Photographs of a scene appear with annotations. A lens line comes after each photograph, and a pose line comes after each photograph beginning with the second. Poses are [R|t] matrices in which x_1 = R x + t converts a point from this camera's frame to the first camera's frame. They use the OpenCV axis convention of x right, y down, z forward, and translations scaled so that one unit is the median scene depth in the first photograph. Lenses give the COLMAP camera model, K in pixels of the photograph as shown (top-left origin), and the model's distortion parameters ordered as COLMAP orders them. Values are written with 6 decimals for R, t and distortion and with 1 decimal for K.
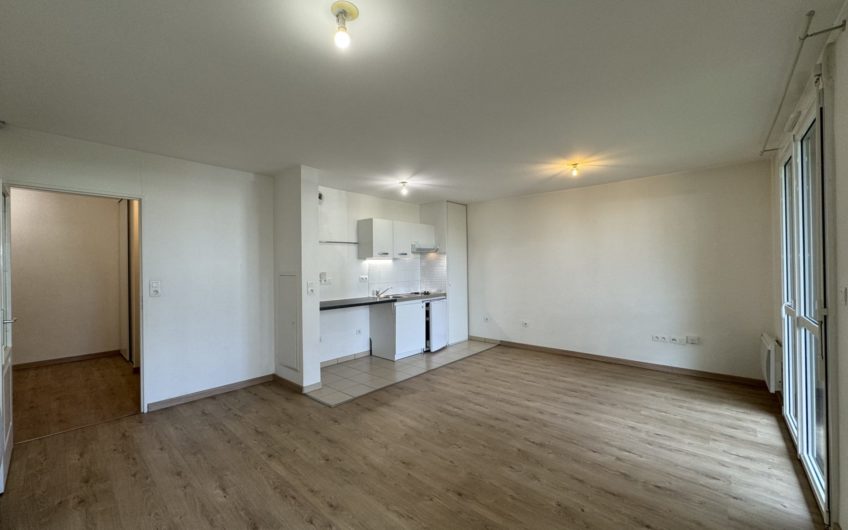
lens RADIAL K [[339.0, 0, 424.0], [0, 339.0, 265.0], [0, 0, 1]] dist [0.000528, 0.000080]
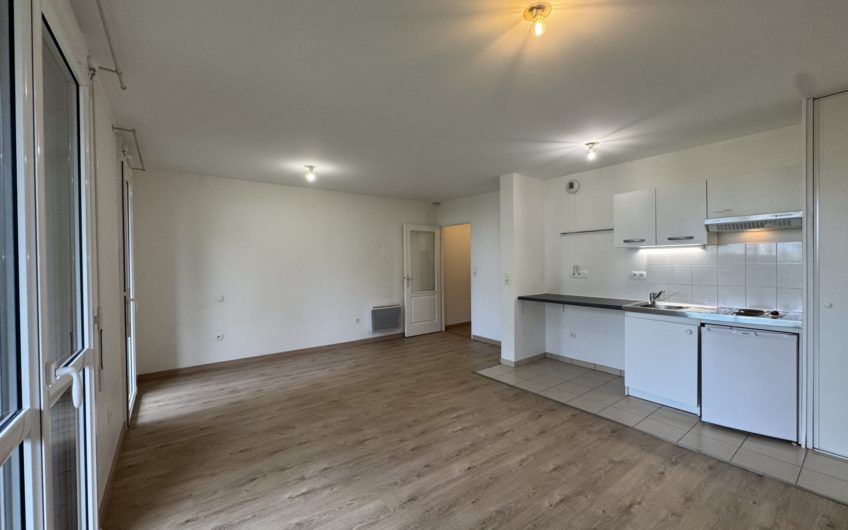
lens RADIAL K [[339.0, 0, 424.0], [0, 339.0, 265.0], [0, 0, 1]] dist [0.000528, 0.000080]
pose [[-0.203377, 0.025007, -0.978781, 0.779279], [0.019212, 0.999583, 0.021547, -0.008547], [0.978912, -0.014422, -0.203773, 0.851786]]
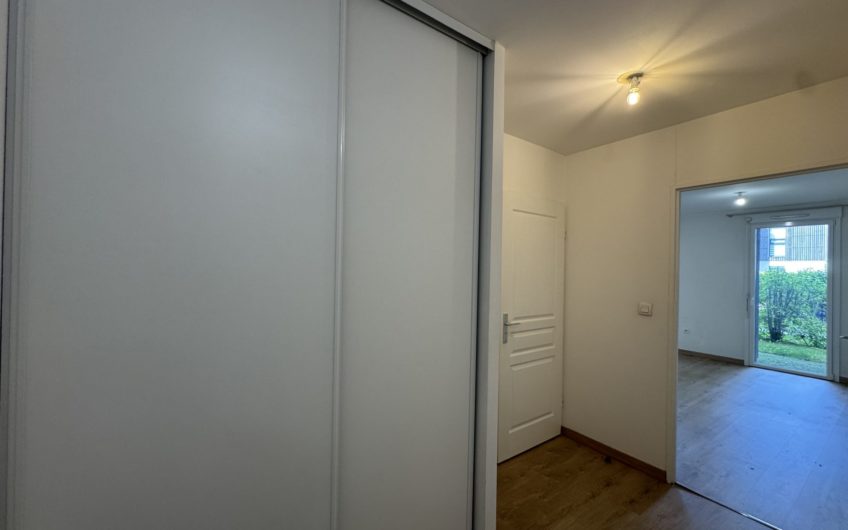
lens RADIAL K [[339.0, 0, 424.0], [0, 339.0, 265.0], [0, 0, 1]] dist [0.000528, 0.000080]
pose [[0.231069, 0.022939, 0.972667, -1.279168], [-0.029099, 0.999438, -0.016657, -0.003814], [-0.972502, -0.024455, 0.231607, 1.031745]]
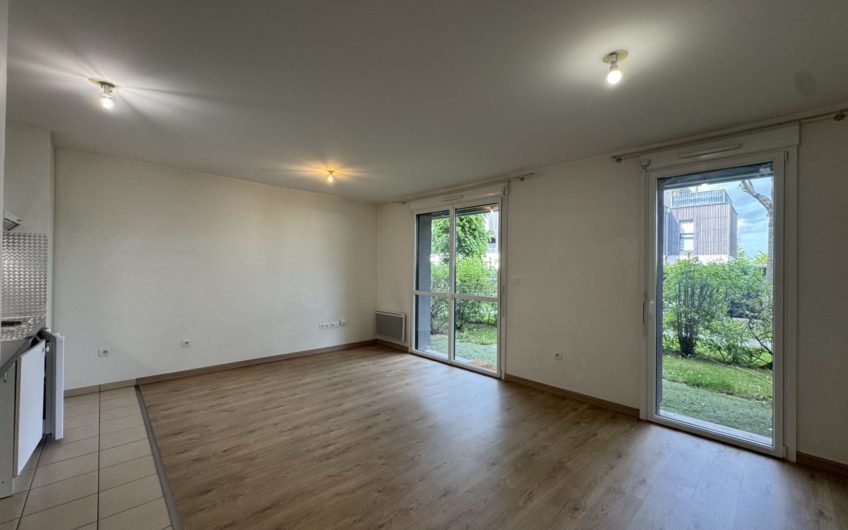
lens RADIAL K [[339.0, 0, 424.0], [0, 339.0, 265.0], [0, 0, 1]] dist [0.000528, 0.000080]
pose [[0.085924, 0.017190, 0.996153, -0.522545], [-0.018473, 0.999707, -0.015658, 0.006290], [-0.996130, -0.017057, 0.086217, 0.551243]]
